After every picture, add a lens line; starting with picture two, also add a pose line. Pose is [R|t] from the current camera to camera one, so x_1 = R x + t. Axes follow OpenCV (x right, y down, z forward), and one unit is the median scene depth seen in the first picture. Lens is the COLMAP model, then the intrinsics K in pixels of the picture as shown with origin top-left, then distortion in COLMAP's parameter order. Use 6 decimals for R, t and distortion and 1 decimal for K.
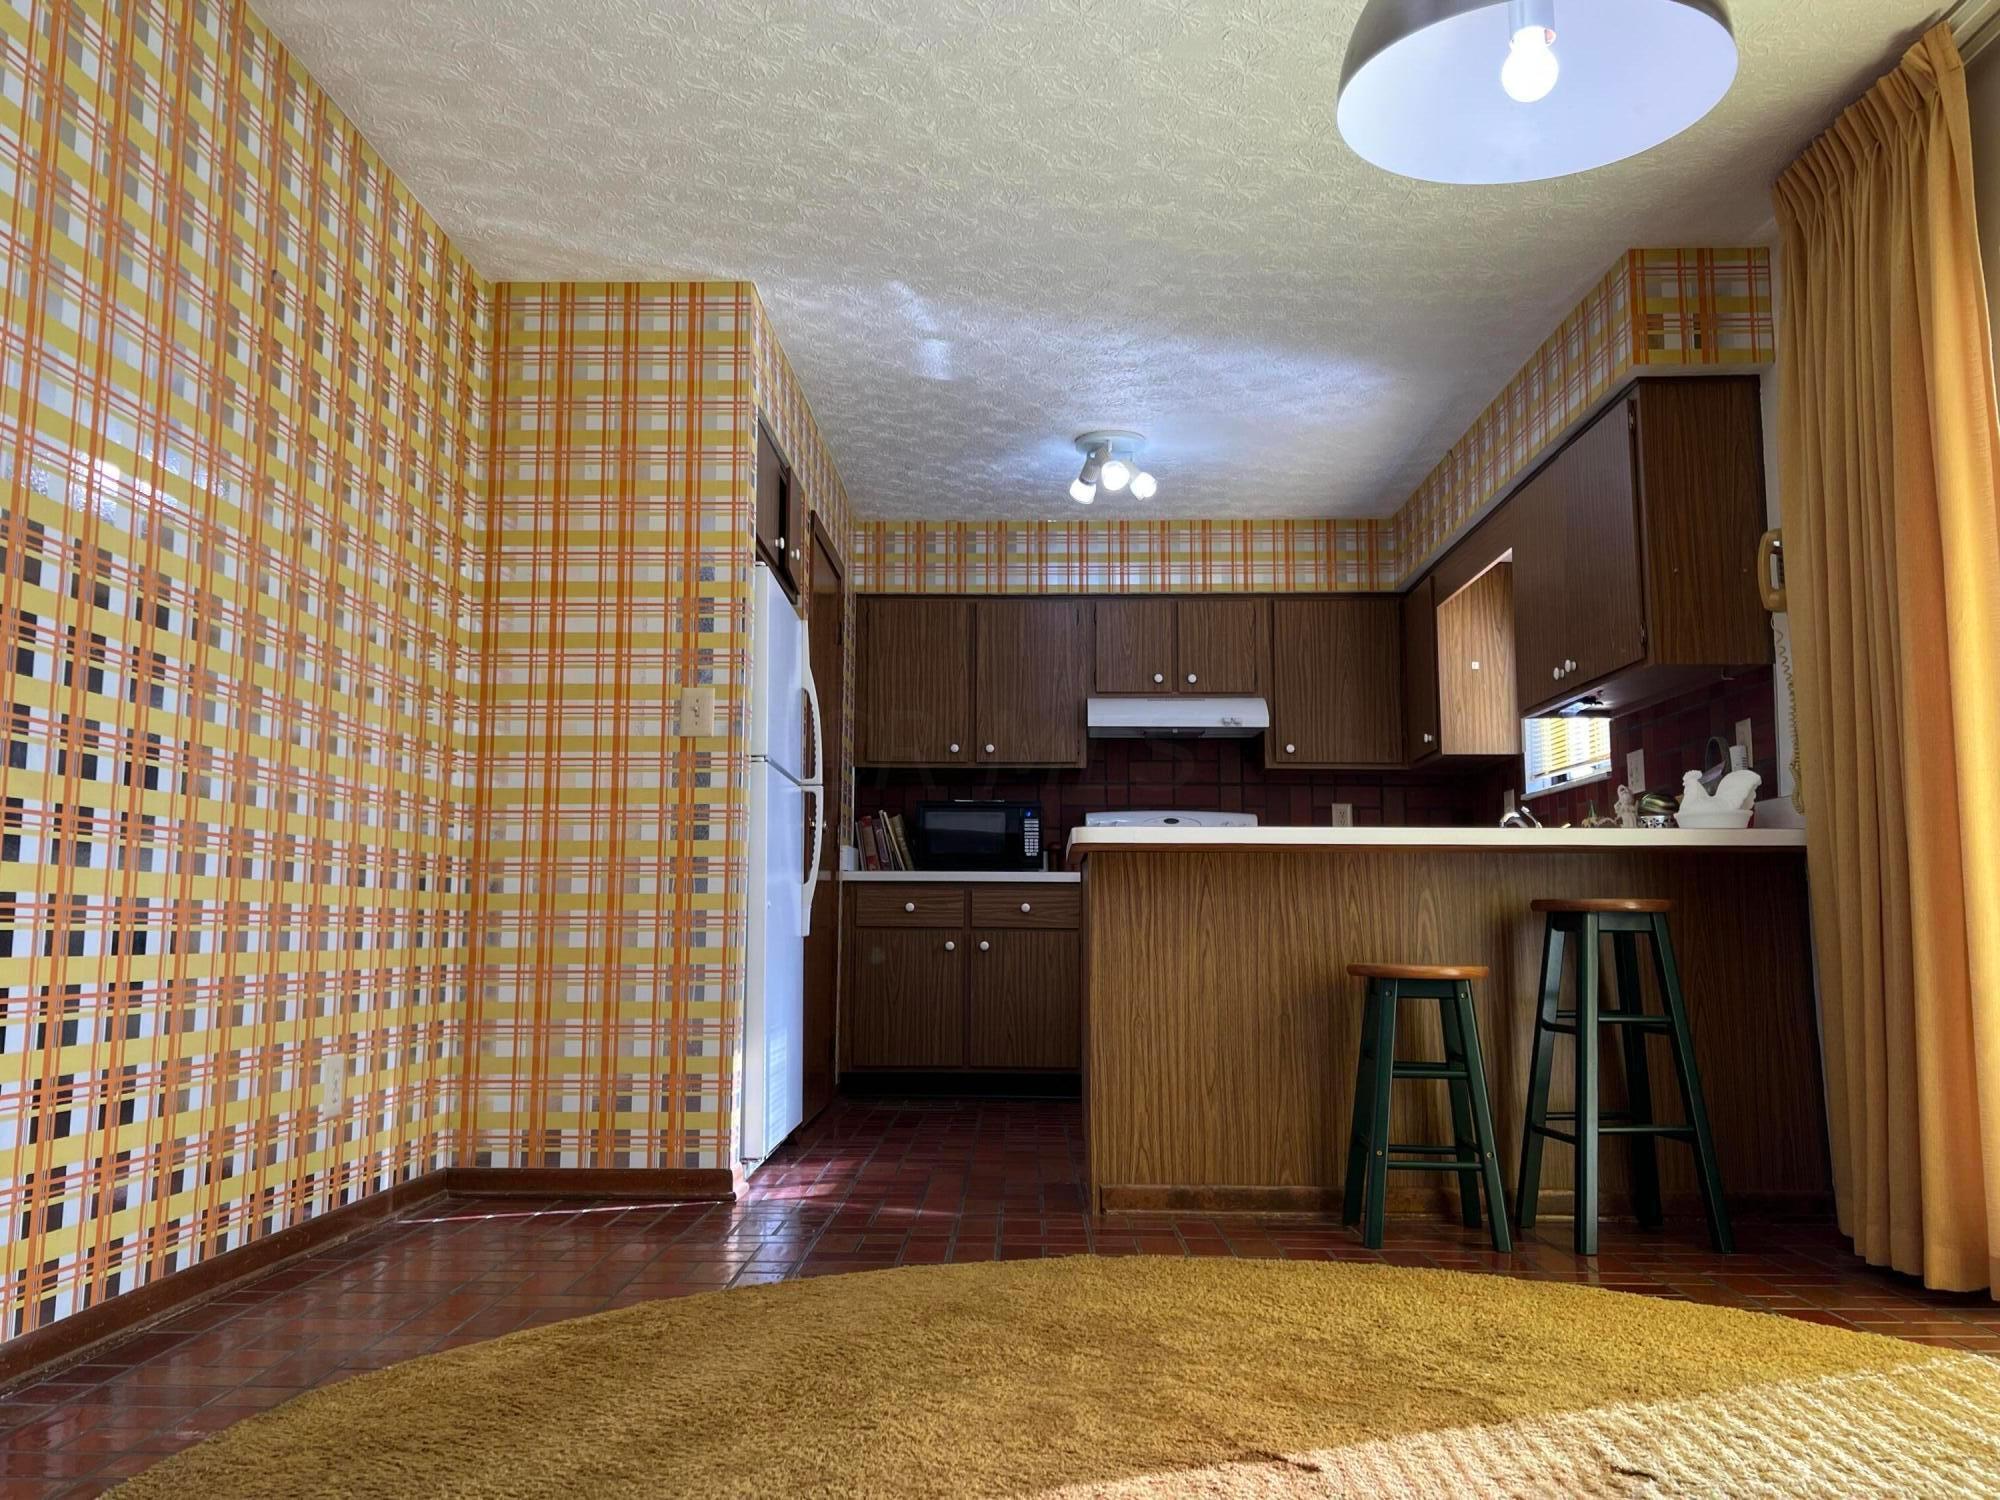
lens RADIAL K [[1597.7, 0, 969.4], [0, 1597.7, 708.7], [0, 0, 1]] dist [0.088175, -0.017551]
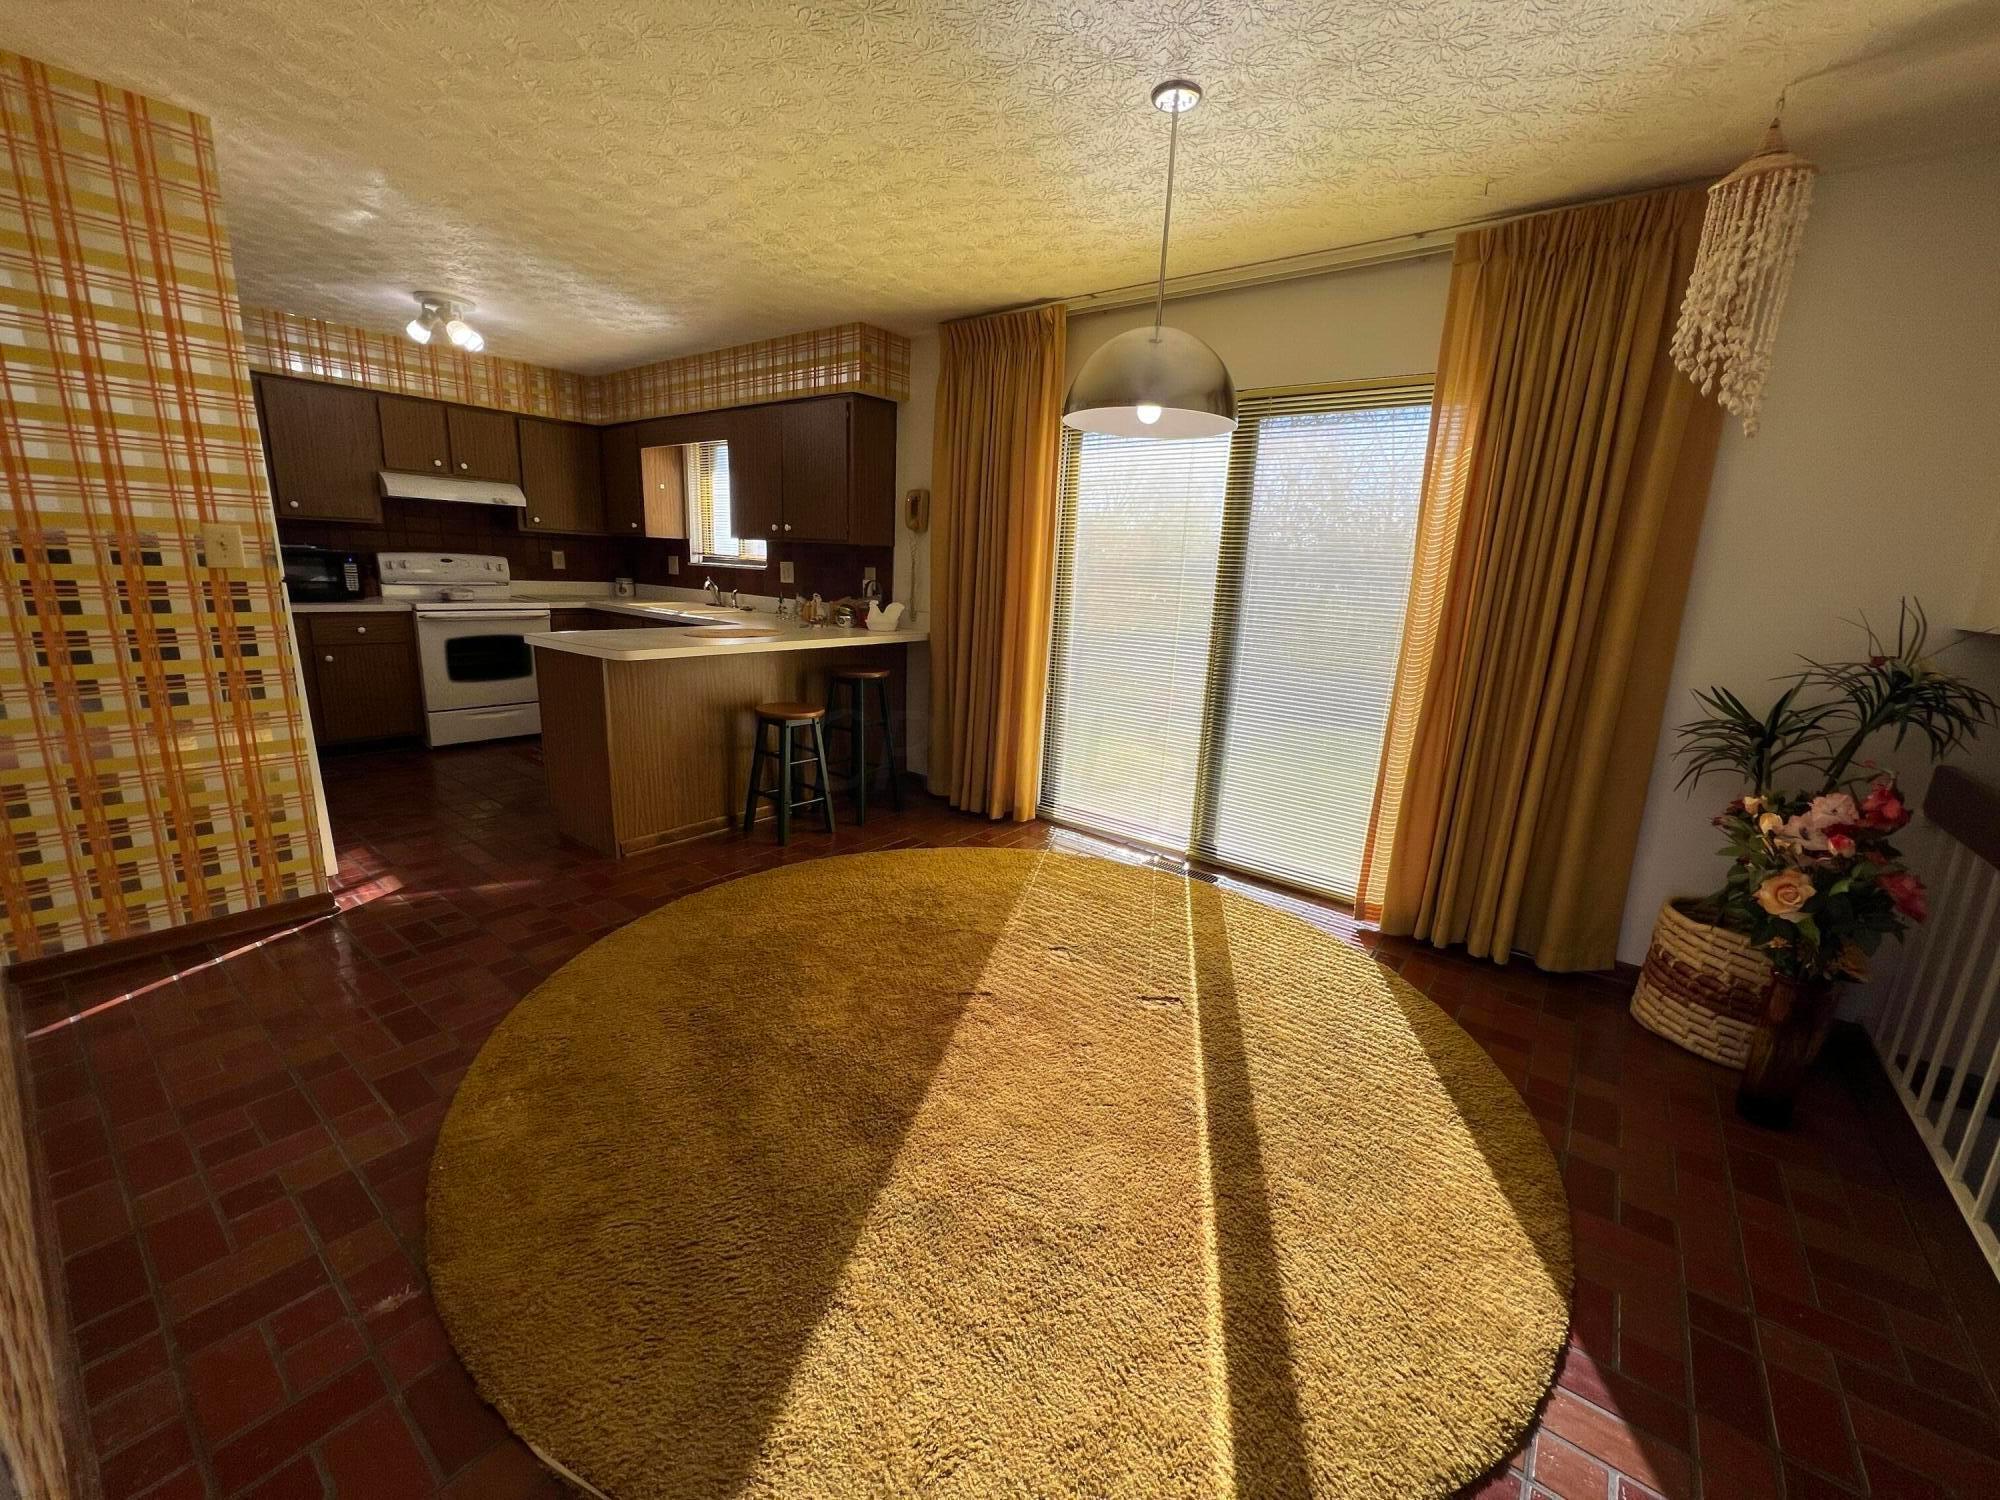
lens RADIAL K [[813.6, 0, 1003.6], [0, 813.6, 748.0], [0, 0, 1]] dist [-0.002593, 0.000333]
pose [[0.586942, -0.161896, 0.793278, -0.223095], [-0.151651, 0.940478, 0.304143, -0.084277], [-0.795300, -0.298815, 0.527454, 0.138466]]
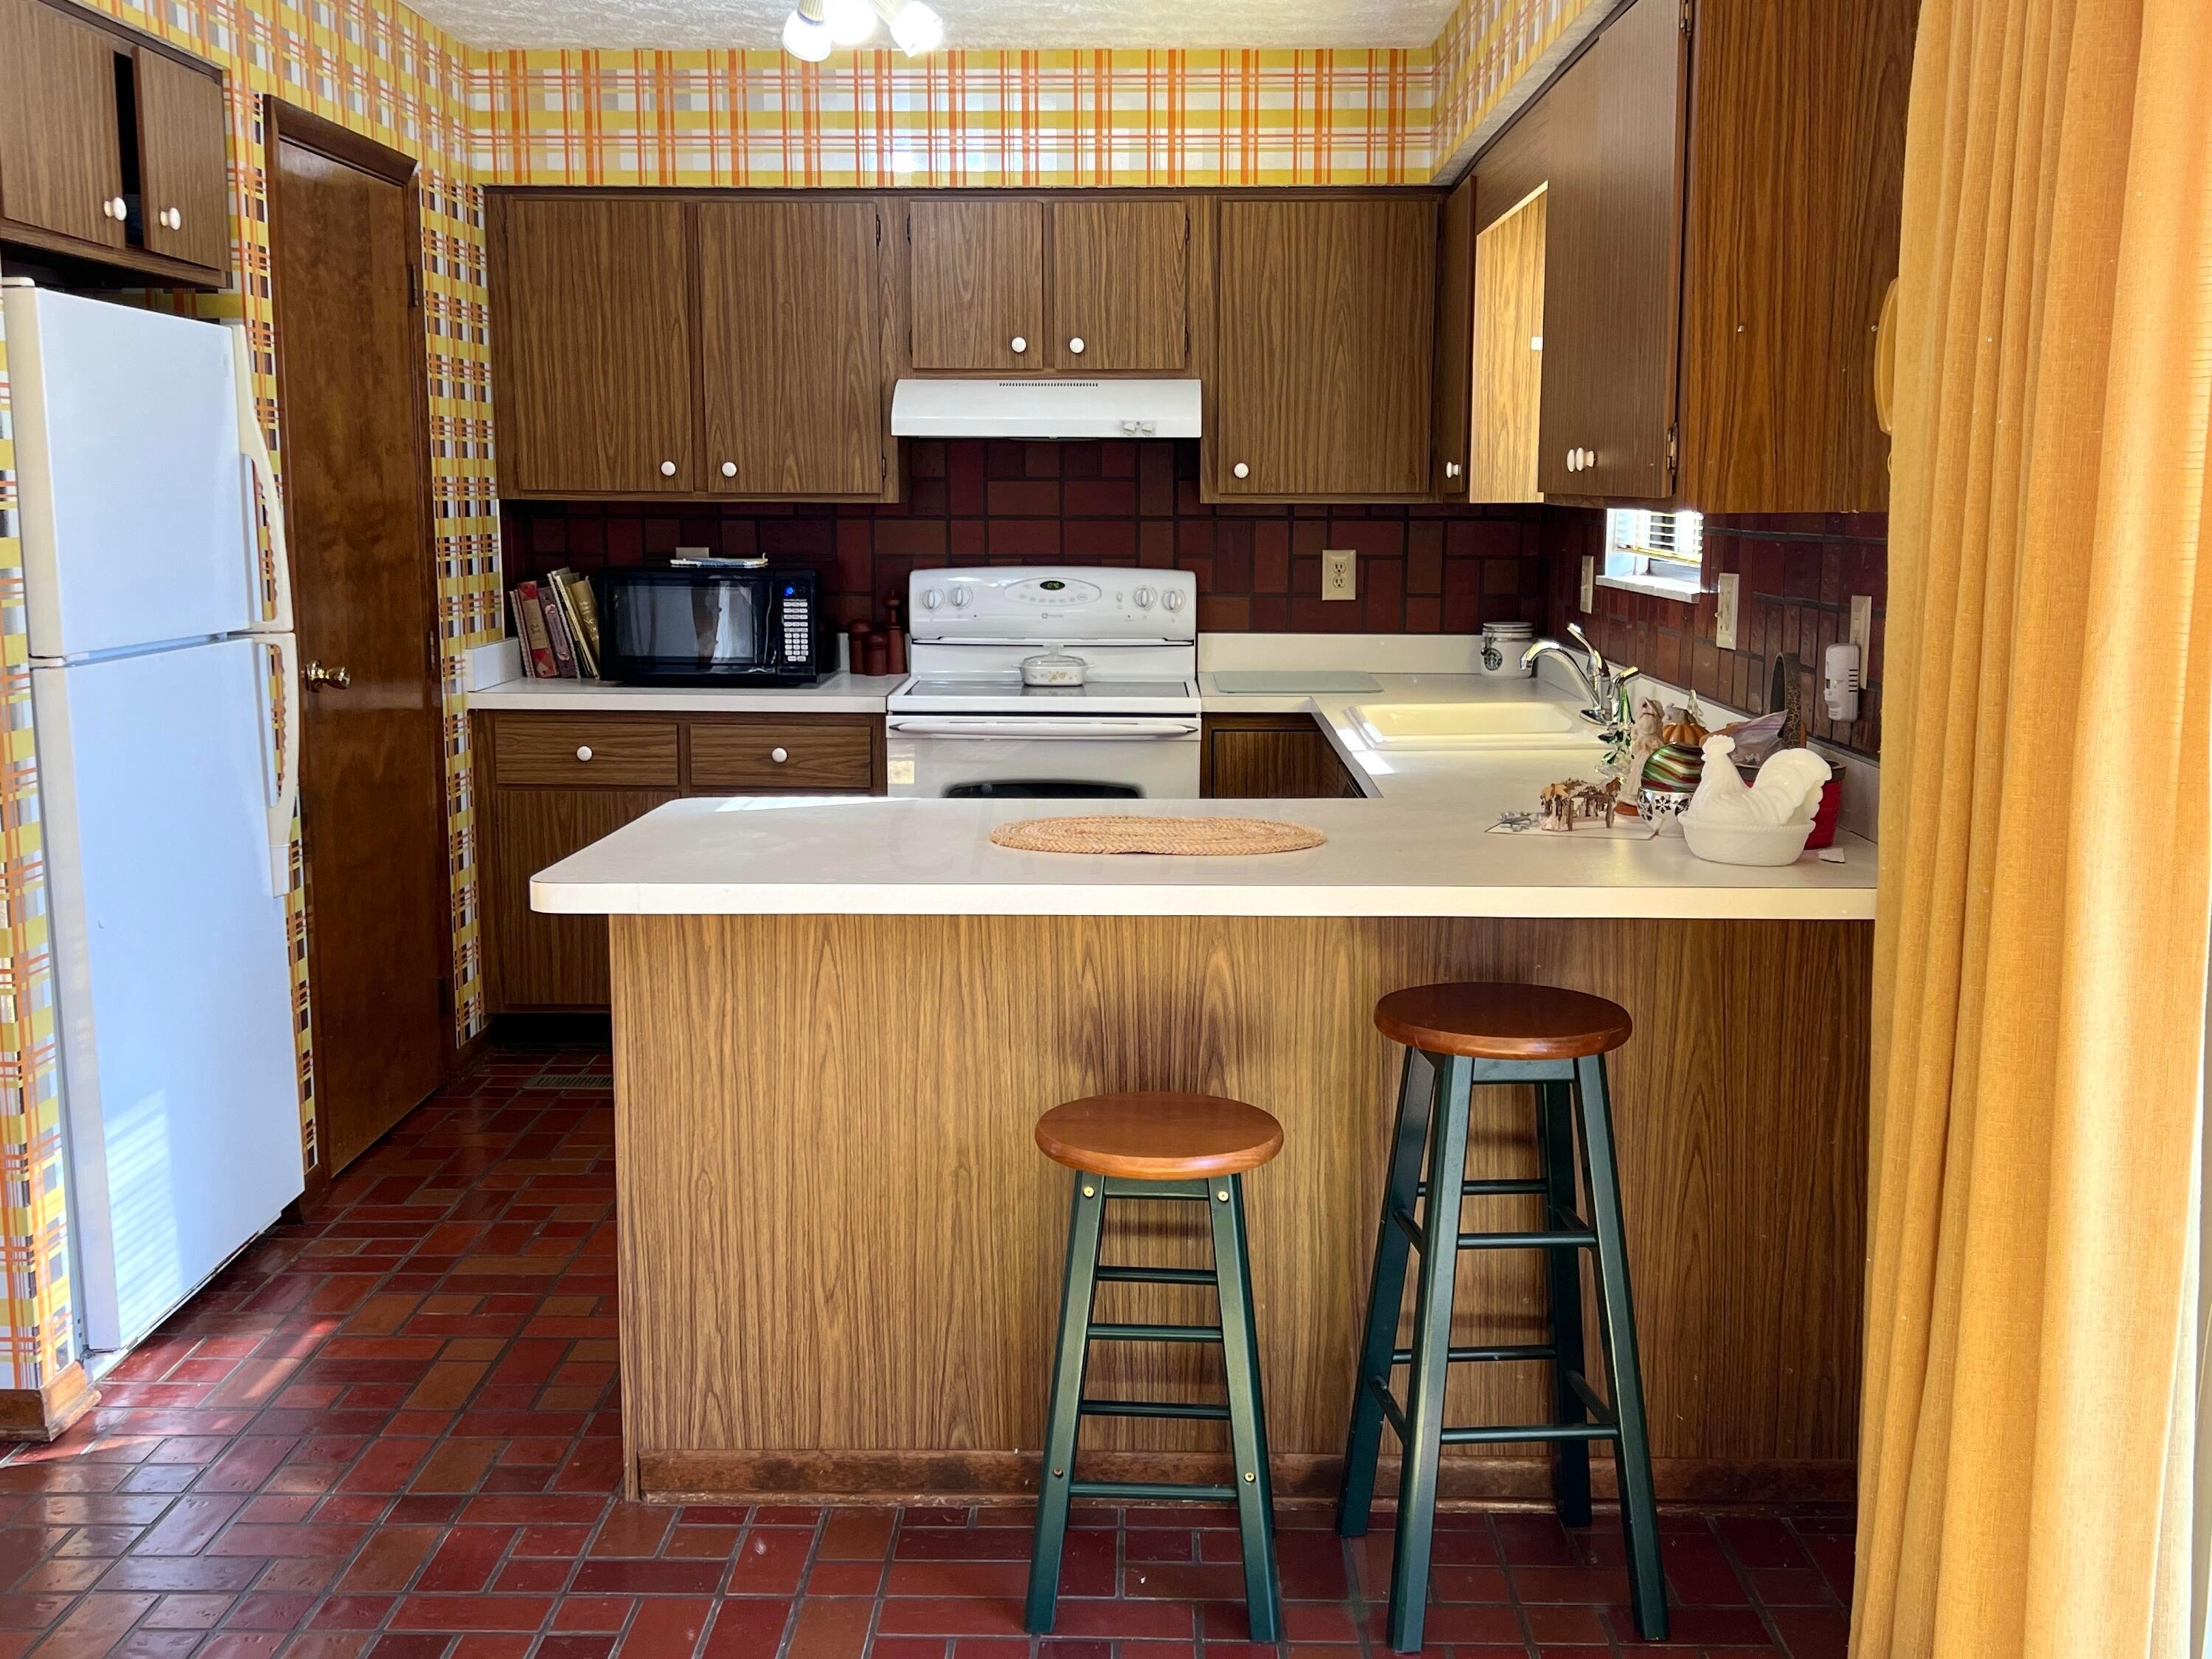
lens RADIAL K [[2344.1, 0, 1084.9], [0, 2344.1, 829.8], [0, 0, 1]] dist [0.074415, 0.000000]
pose [[0.999927, -0.006973, 0.009890, 0.143703], [0.003954, 0.960695, 0.277579, -0.092857], [-0.011437, -0.277520, 0.960652, 0.153633]]
